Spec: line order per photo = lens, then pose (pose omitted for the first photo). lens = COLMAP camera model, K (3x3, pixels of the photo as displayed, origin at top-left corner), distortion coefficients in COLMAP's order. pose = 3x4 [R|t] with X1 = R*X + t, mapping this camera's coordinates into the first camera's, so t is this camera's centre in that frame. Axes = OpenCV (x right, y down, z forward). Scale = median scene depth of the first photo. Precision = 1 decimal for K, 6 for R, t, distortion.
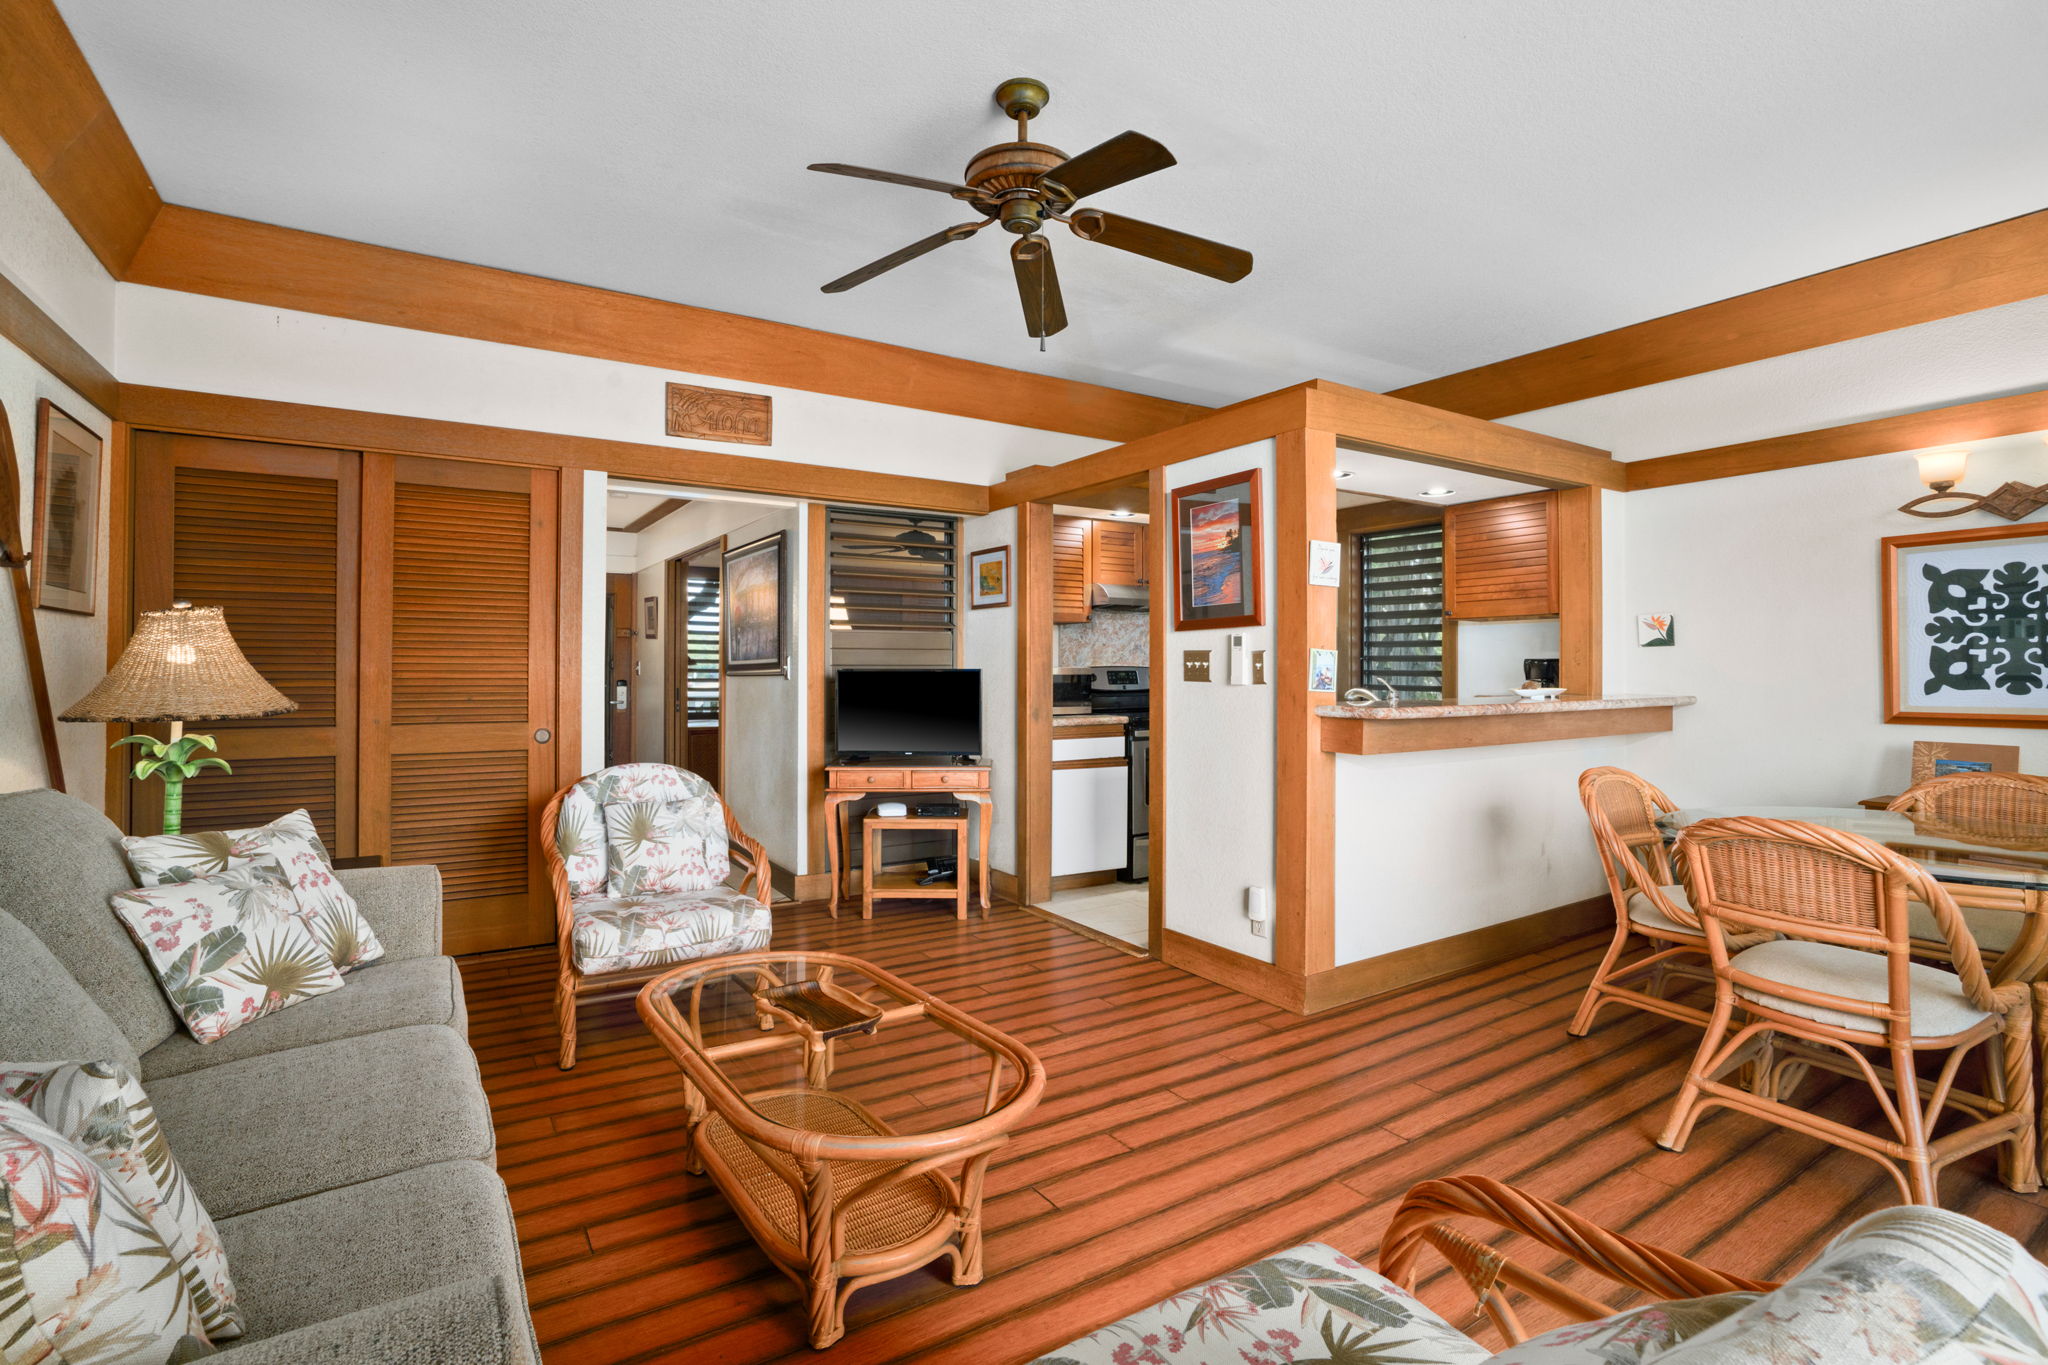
lens RADIAL K [[966.1, 0, 1014.2], [0, 966.1, 661.2], [0, 0, 1]] dist [-0.058730, 0.029532]
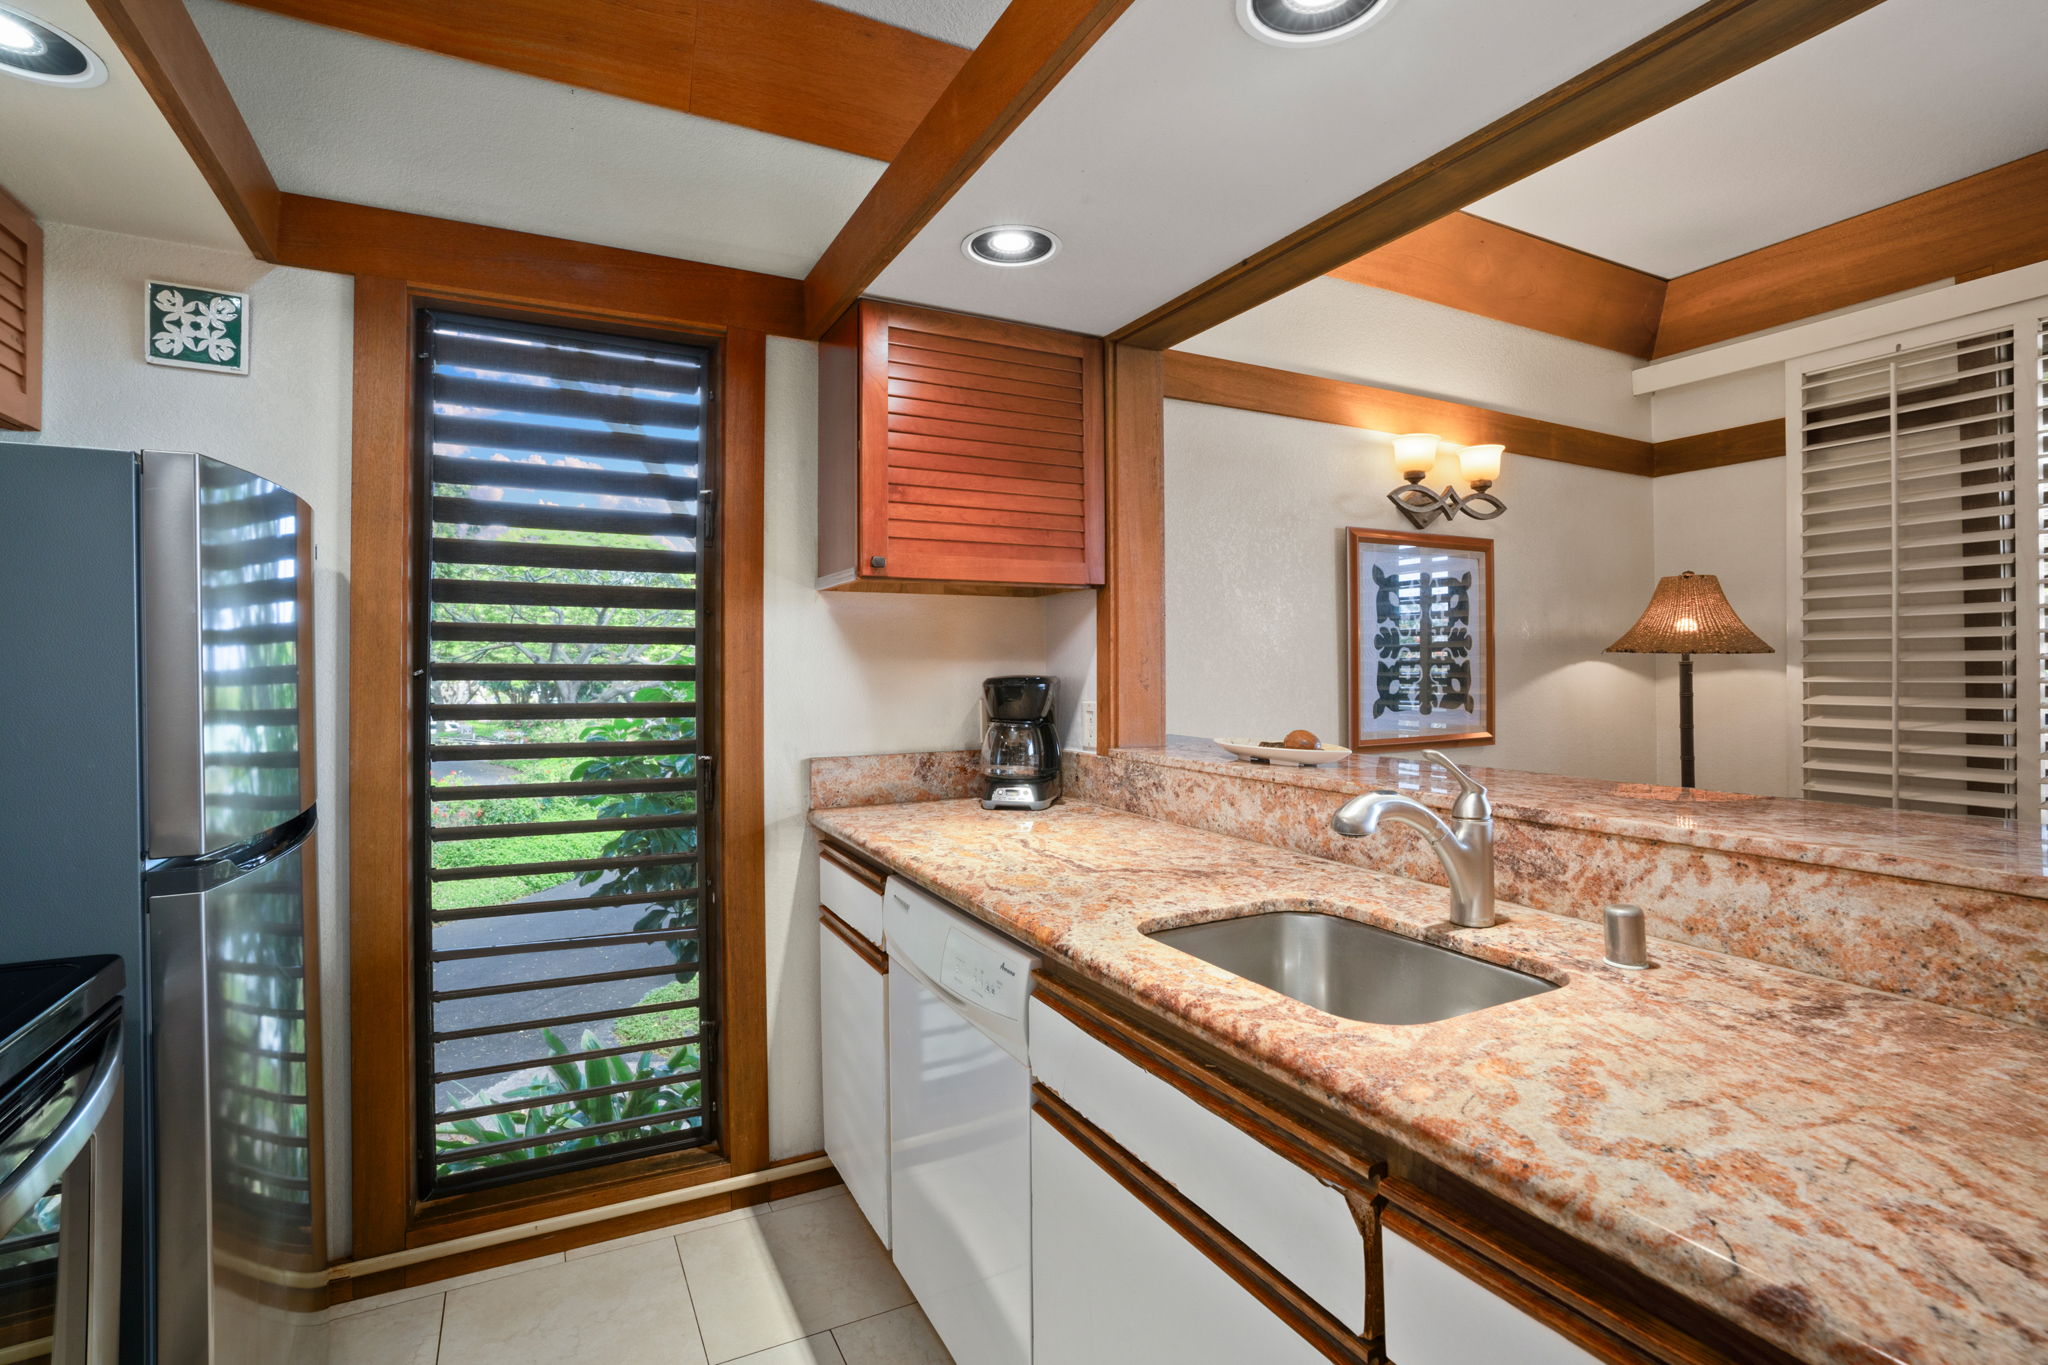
lens RADIAL K [[959.7, 0, 1008.0], [0, 959.7, 661.7], [0, 0, 1]] dist [-0.059247, 0.028768]
pose [[0.089192, 0.006910, 0.995990, 0.081136], [-0.004151, 0.999970, -0.006566, -0.008367], [-0.996006, -0.003549, 0.089218, 1.240668]]
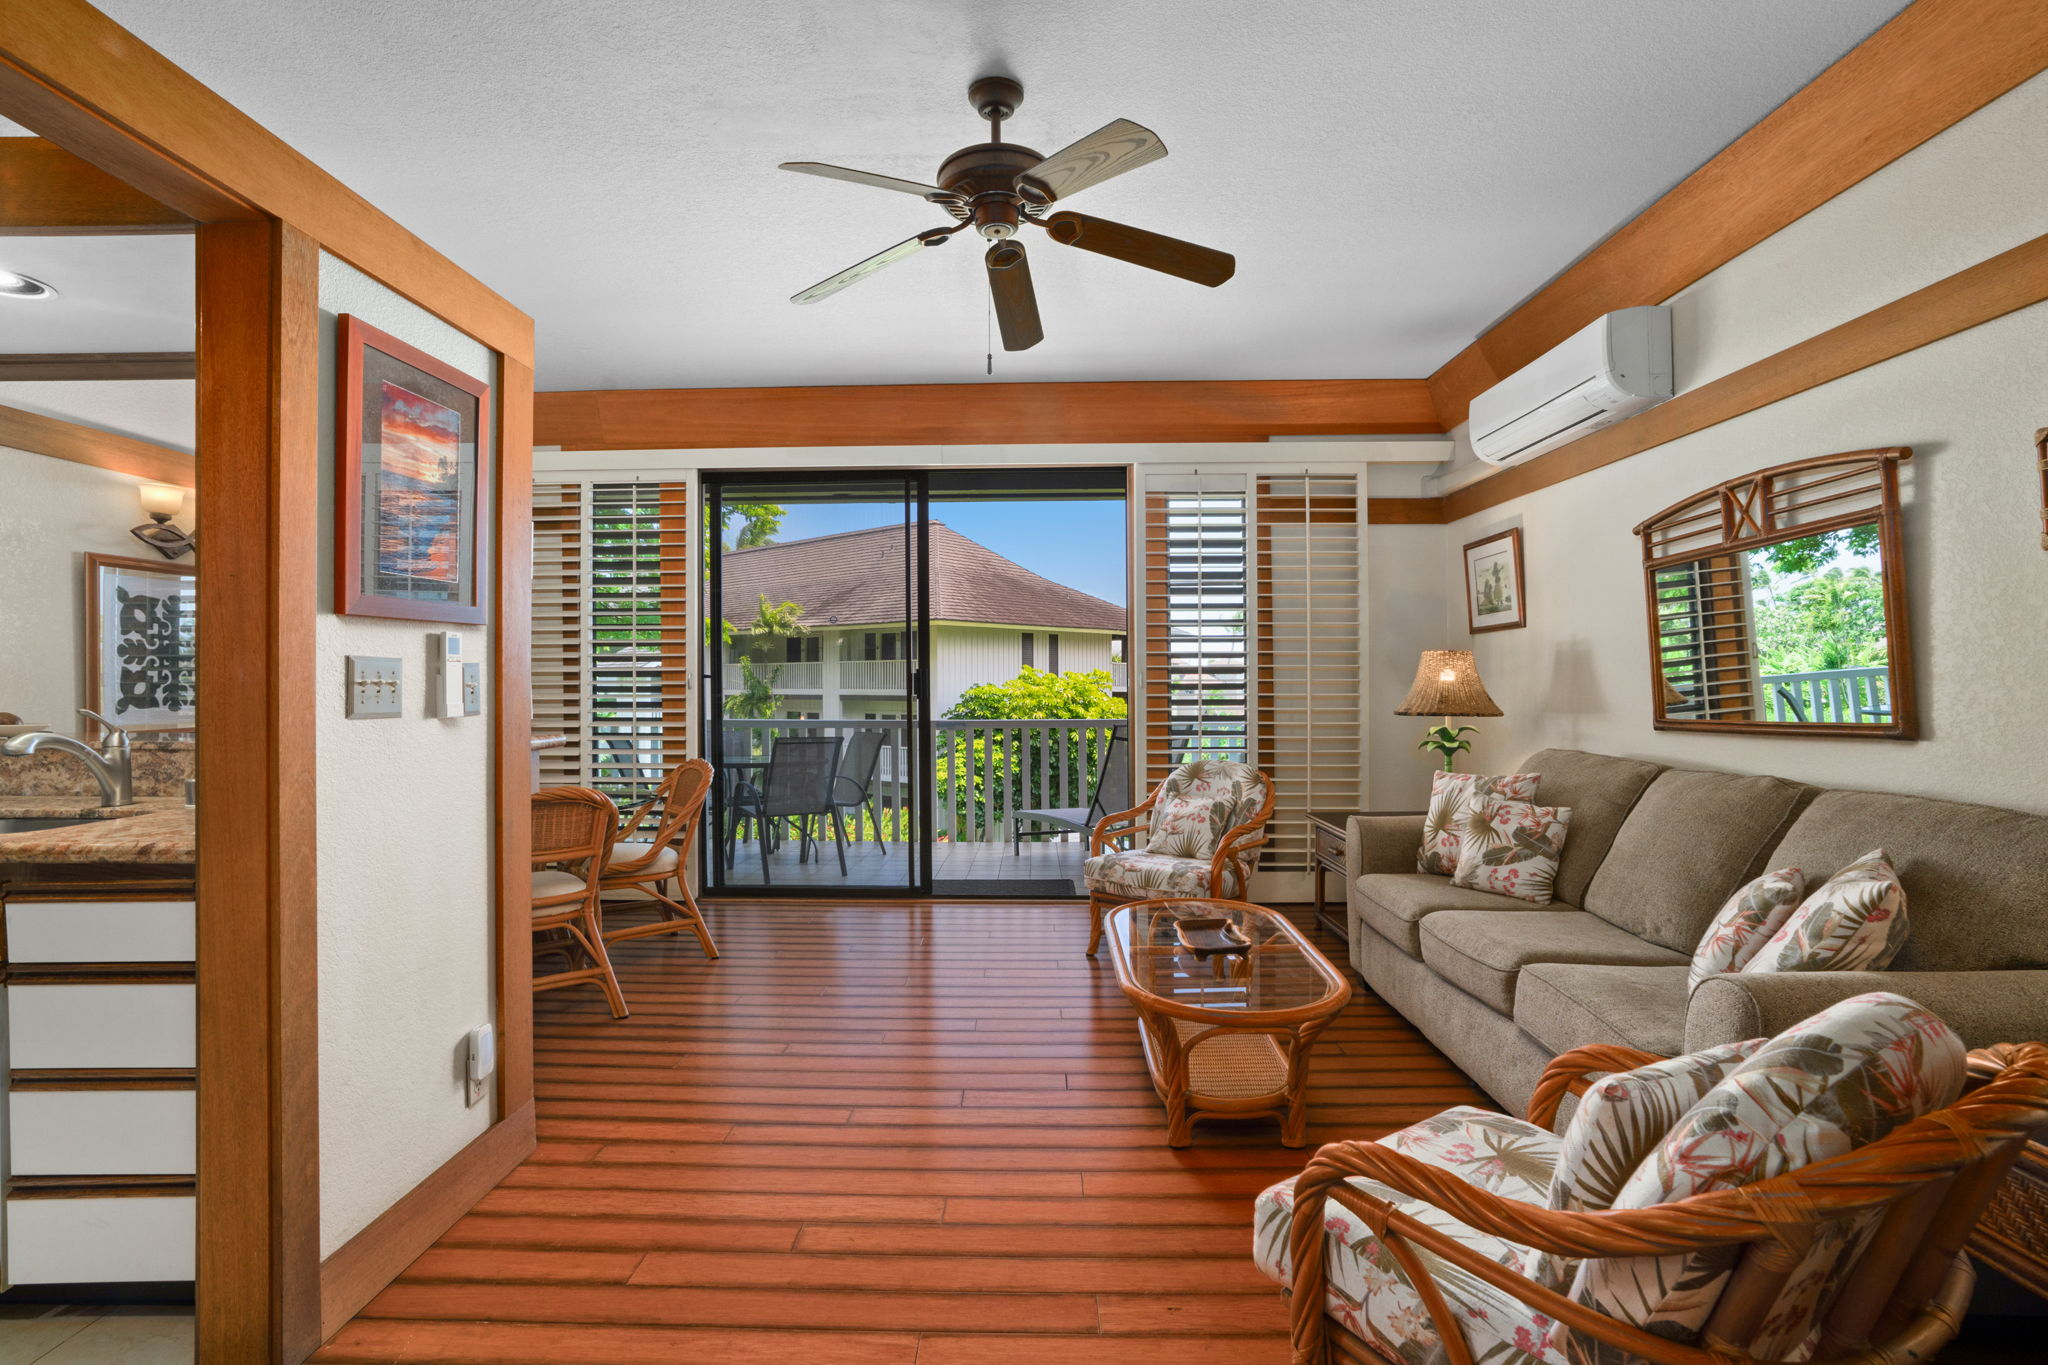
lens RADIAL K [[959.8, 0, 1011.2], [0, 959.8, 682.1], [0, 0, 1]] dist [-0.058425, 0.028347]
pose [[-0.830859, 0.002162, 0.556479, -0.387707], [-0.001333, 0.999982, -0.005875, 0.005181], [-0.556482, -0.005623, -0.830841, 1.284821]]
